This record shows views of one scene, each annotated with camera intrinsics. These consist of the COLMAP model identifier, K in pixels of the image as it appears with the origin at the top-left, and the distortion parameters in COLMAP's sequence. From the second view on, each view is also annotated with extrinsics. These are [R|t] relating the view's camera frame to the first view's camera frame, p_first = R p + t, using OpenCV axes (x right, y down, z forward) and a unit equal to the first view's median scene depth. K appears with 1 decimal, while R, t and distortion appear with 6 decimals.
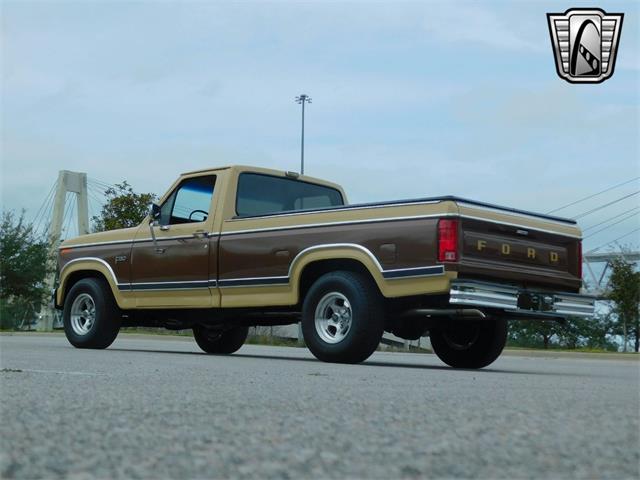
lens RADIAL K [[1255.7, 0, 320.0], [0, 1255.7, 240.0], [0, 0, 1]] dist [0.017785, -0.018466]
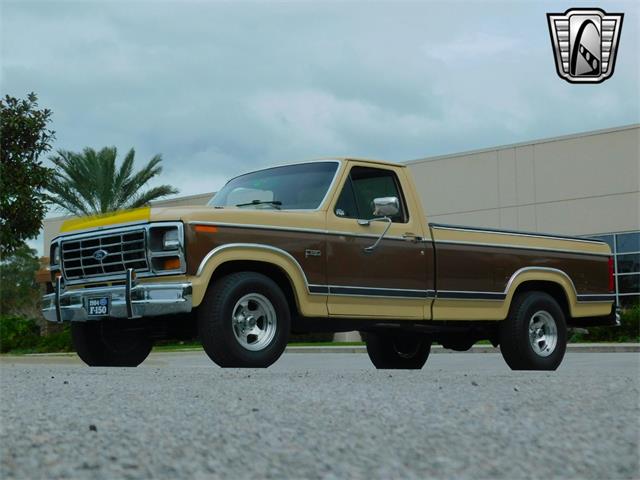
lens RADIAL K [[1255.7, 0, 320.0], [0, 1255.7, 240.0], [0, 0, 1]] dist [0.017785, -0.018466]
pose [[0.069496, 0.067299, 0.995310, -1.017052], [-0.088564, 0.994198, -0.061040, 0.059122], [-0.993643, -0.083907, 0.075053, 1.018436]]
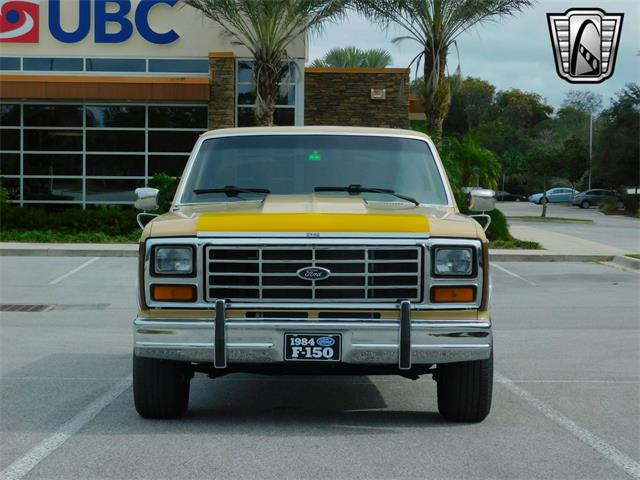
lens RADIAL K [[1351.7, 0, 320.0], [0, 1351.7, 240.0], [0, 0, 1]] dist [0.026822, 0.007022]
pose [[-0.685333, -0.048393, 0.726620, -0.652023], [-0.099904, 0.994603, -0.027987, 0.032701], [-0.721344, -0.091773, -0.686469, 1.657048]]
